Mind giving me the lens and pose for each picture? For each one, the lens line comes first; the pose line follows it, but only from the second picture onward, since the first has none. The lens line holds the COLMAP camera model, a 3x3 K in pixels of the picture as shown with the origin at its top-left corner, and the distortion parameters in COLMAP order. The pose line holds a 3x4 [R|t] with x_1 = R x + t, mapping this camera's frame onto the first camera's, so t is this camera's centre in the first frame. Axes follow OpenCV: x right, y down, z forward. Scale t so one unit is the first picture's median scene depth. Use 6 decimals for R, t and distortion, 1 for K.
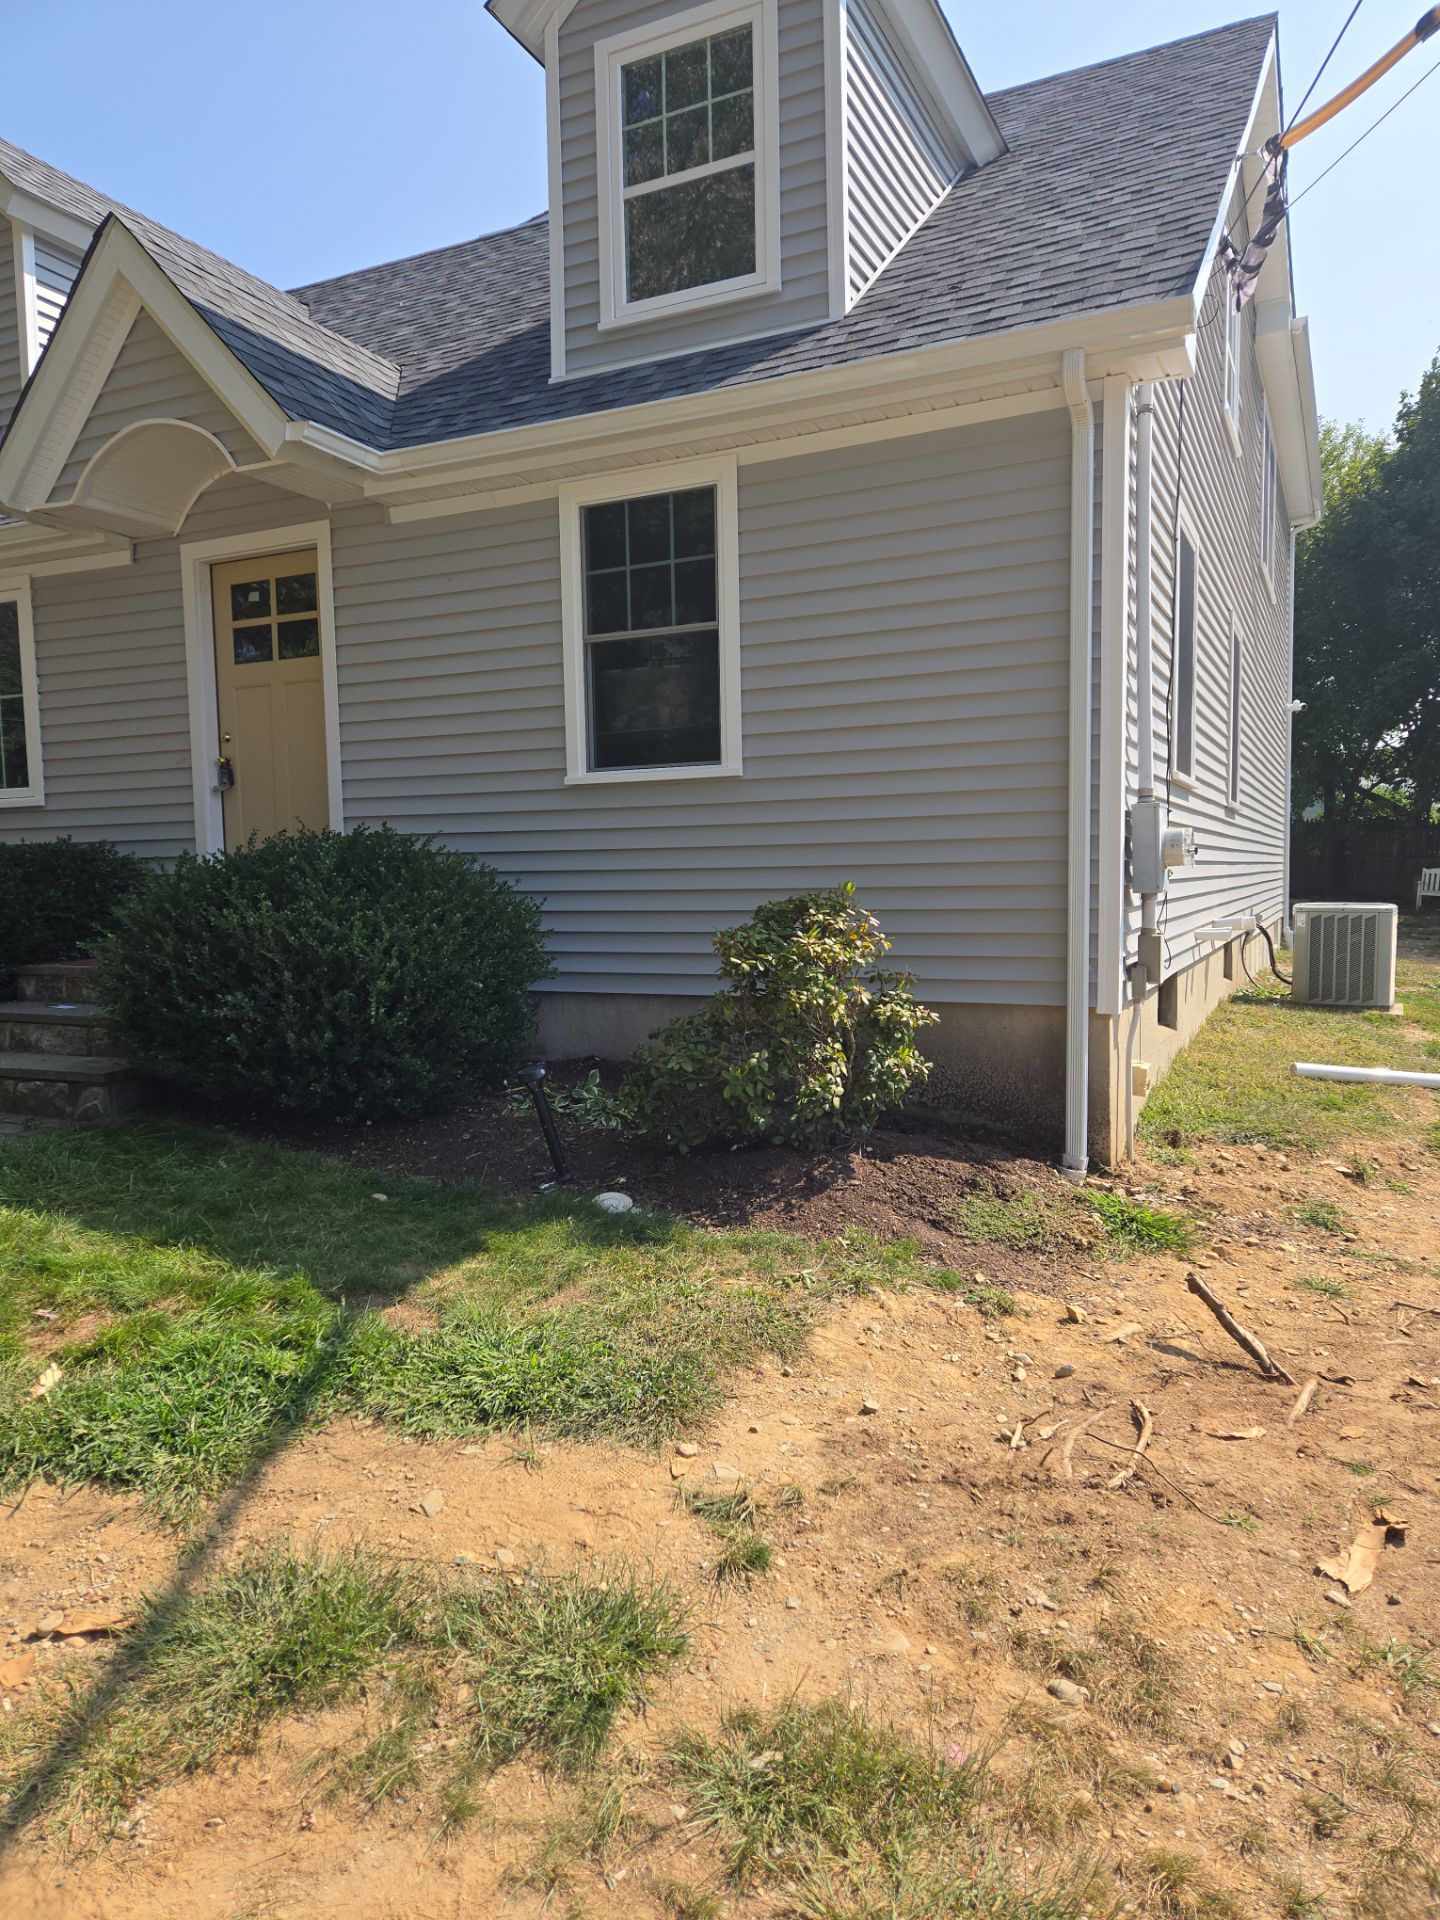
lens RADIAL K [[1270.4, 0, 727.8], [0, 1270.4, 948.0], [0, 0, 1]] dist [0.085695, -0.068819]
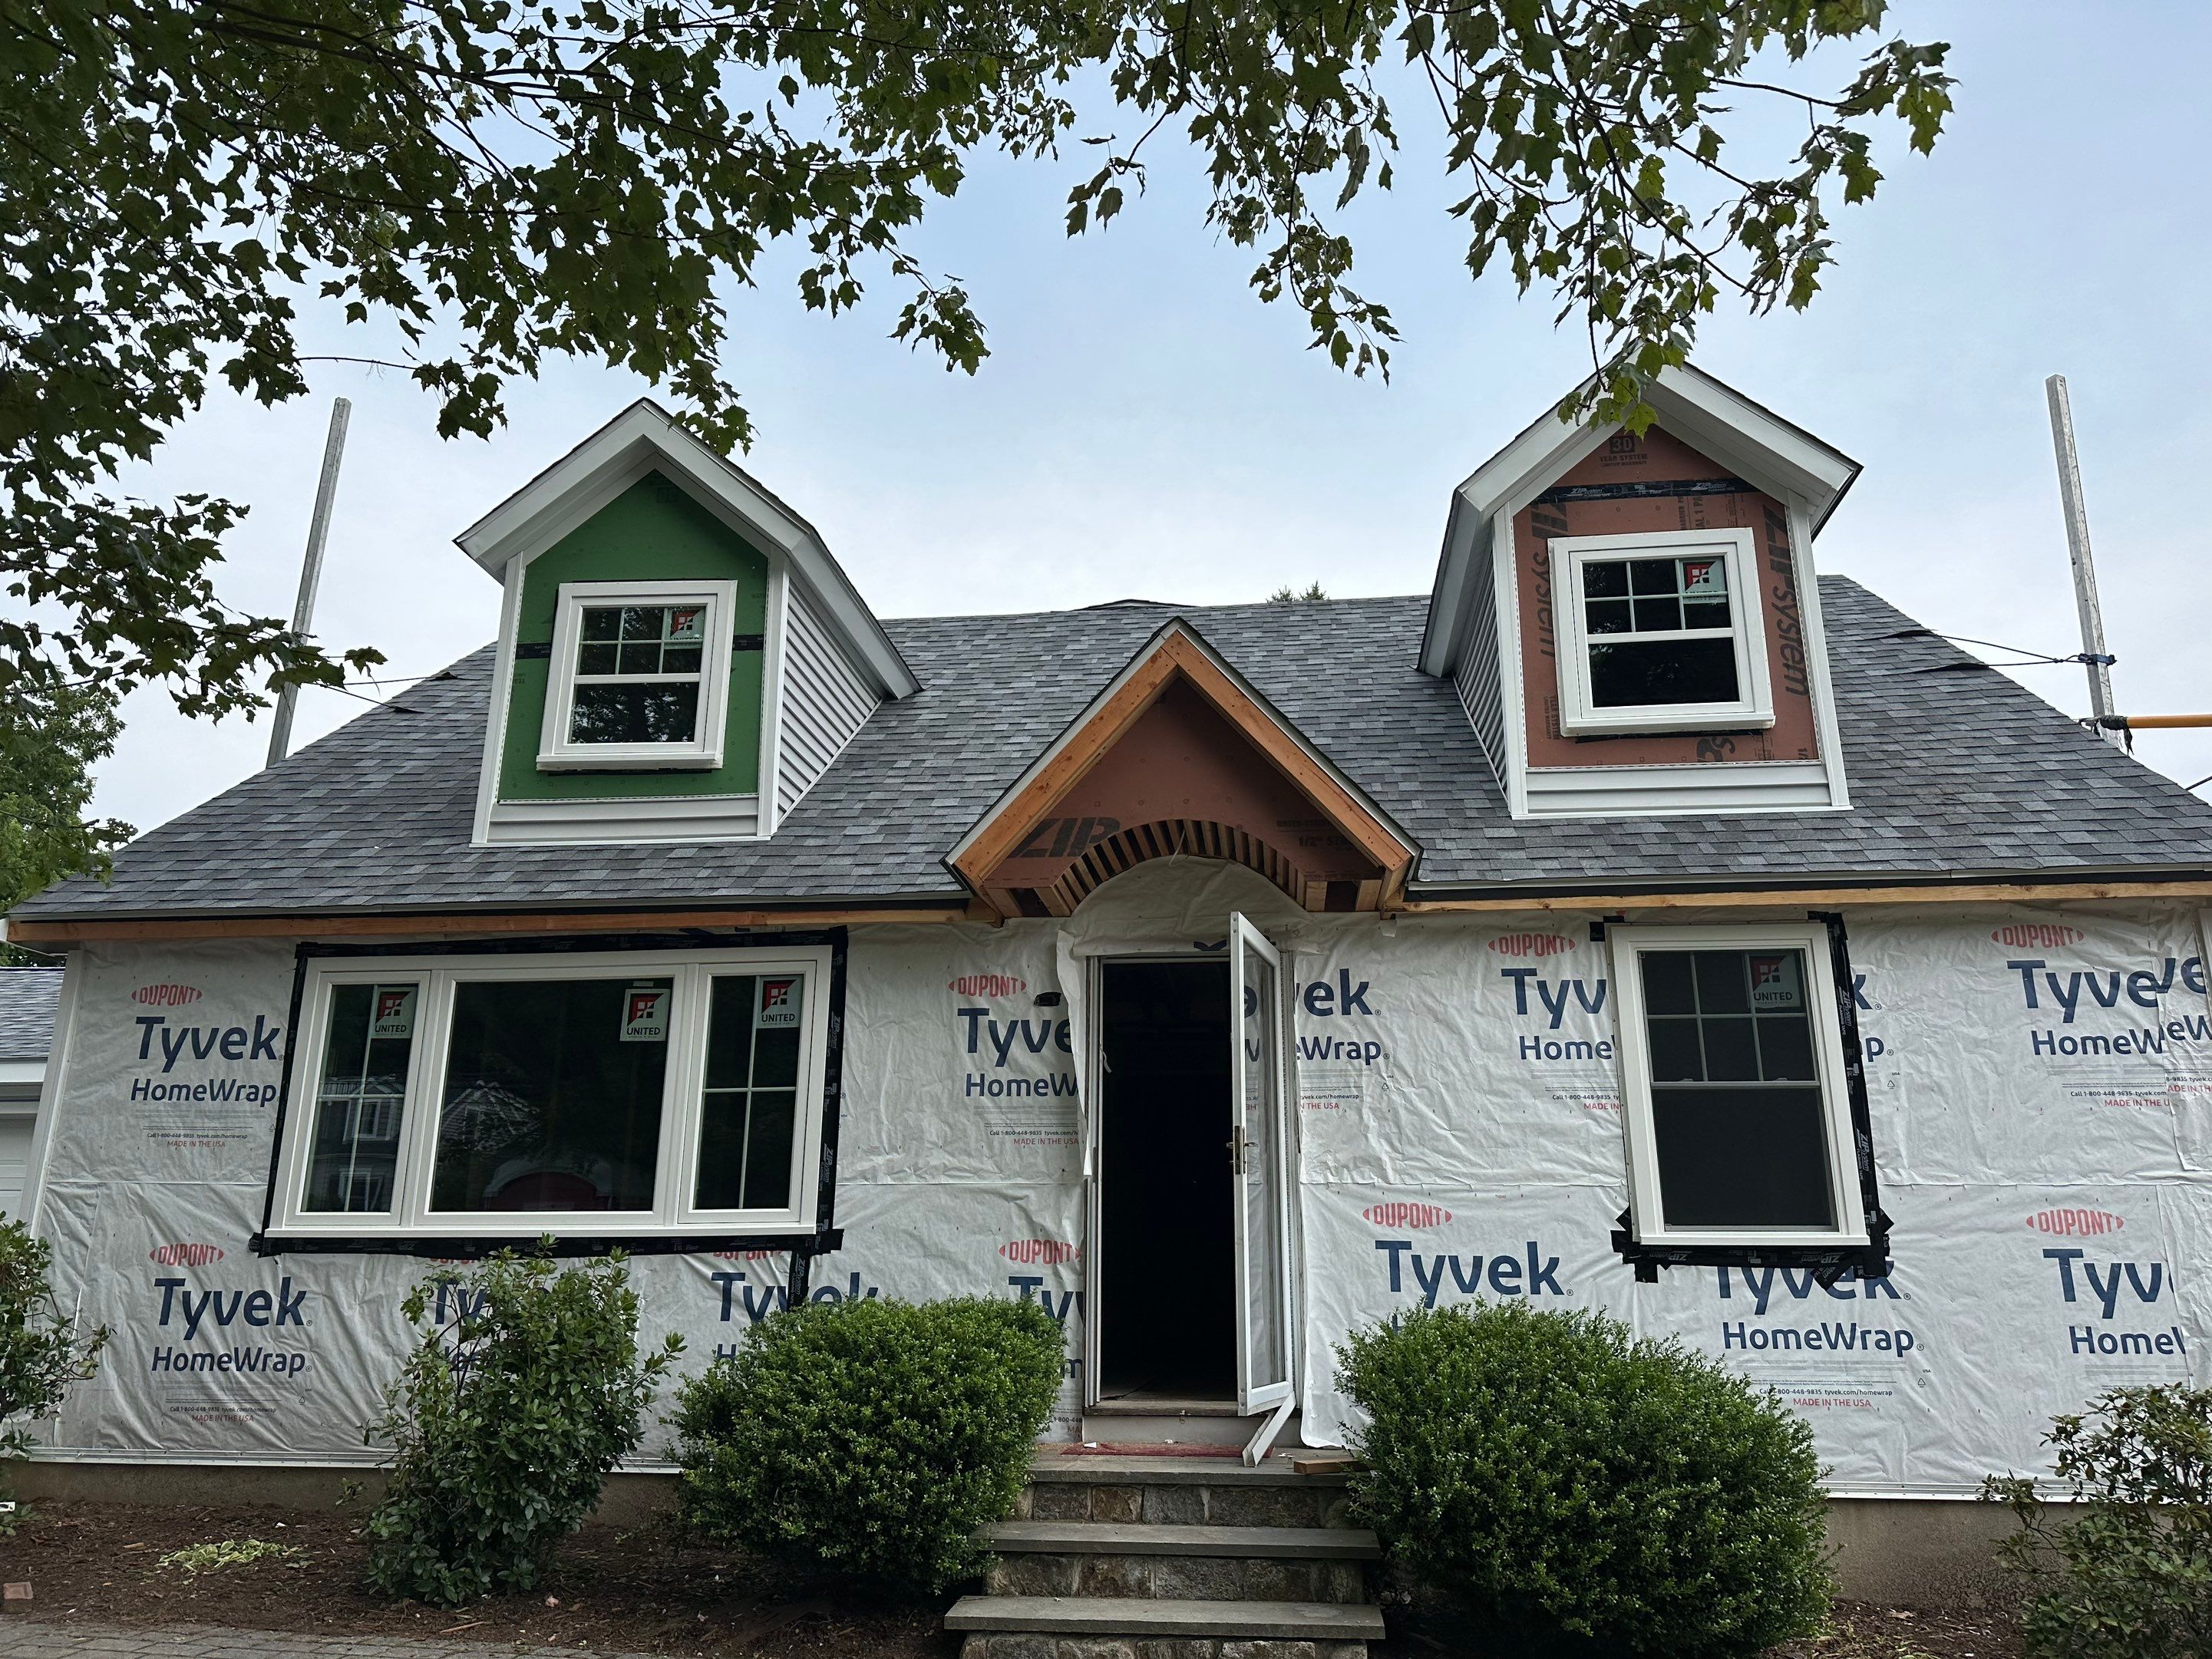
lens RADIAL K [[1525.0, 0, 1108.3], [0, 1525.0, 843.1], [0, 0, 1]] dist [0.103026, -0.136548]
pose [[0.946581, 0.110899, 0.302797, -0.847039], [-0.003680, 0.942657, -0.333742, -0.030814], [-0.322446, 0.314799, 0.892709, 0.066746]]
